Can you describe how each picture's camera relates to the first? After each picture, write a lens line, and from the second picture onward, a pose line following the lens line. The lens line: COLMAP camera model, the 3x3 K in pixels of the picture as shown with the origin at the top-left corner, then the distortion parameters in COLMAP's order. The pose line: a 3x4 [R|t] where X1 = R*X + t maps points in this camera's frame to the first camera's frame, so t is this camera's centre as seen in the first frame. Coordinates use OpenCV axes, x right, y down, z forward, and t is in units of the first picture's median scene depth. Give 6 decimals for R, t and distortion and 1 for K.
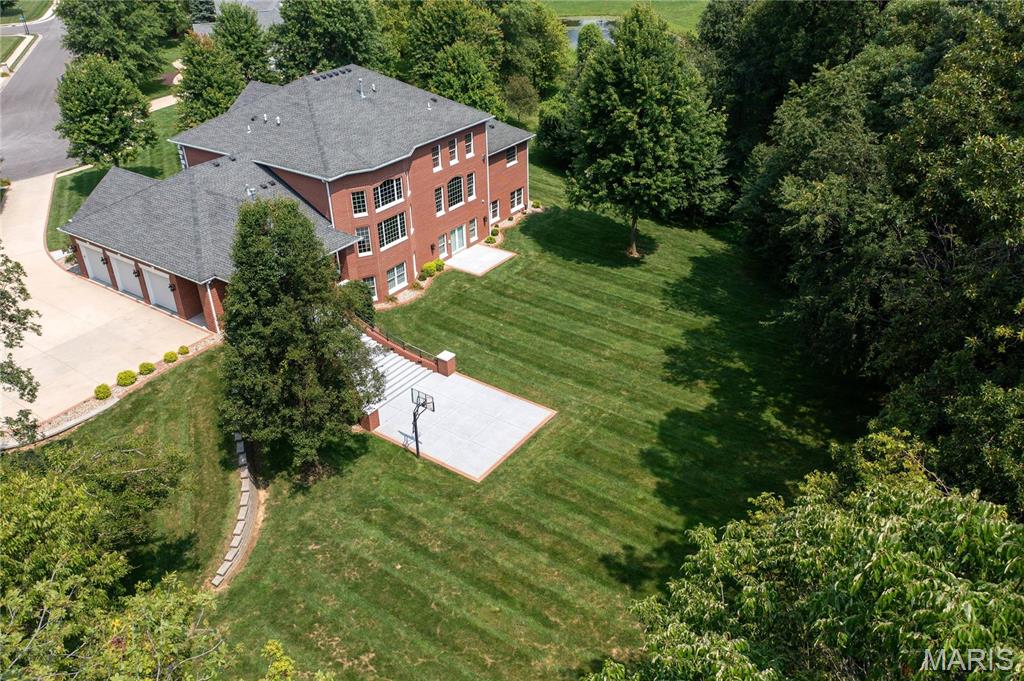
lens RADIAL K [[812.6, 0, 512.0], [0, 812.6, 340.5], [0, 0, 1]] dist [-0.005598, -0.003227]
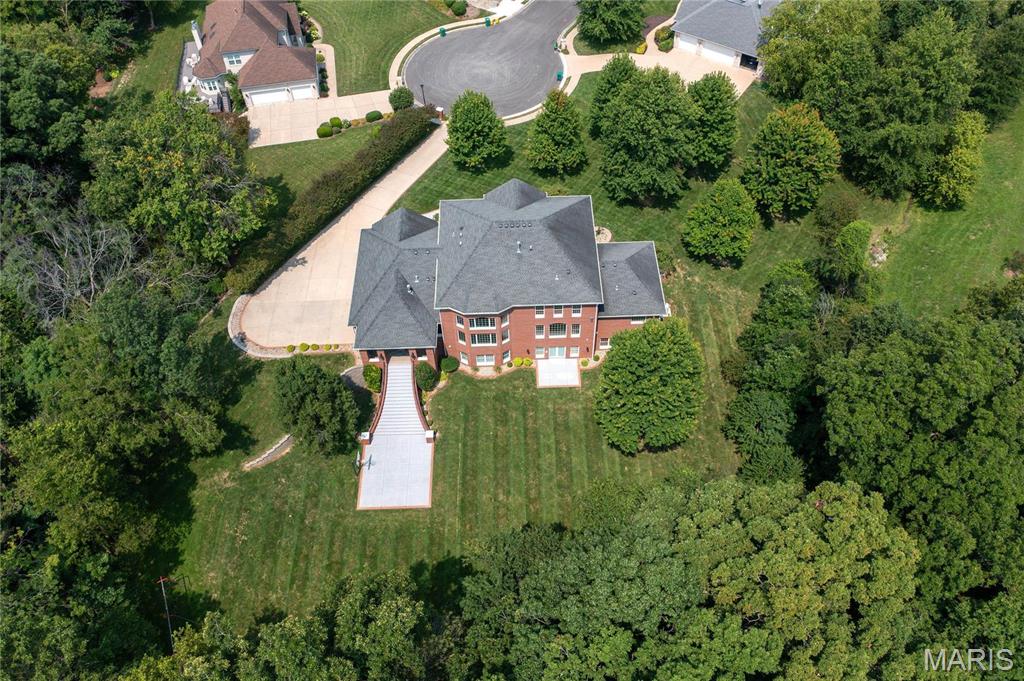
lens RADIAL K [[812.6, 0, 512.0], [0, 812.6, 340.5], [0, 0, 1]] dist [-0.005598, -0.003227]
pose [[0.593125, 0.631122, -0.499887, 0.652664], [-0.391325, 0.768605, 0.506074, -0.923881], [0.703611, -0.104547, 0.702853, -0.059570]]
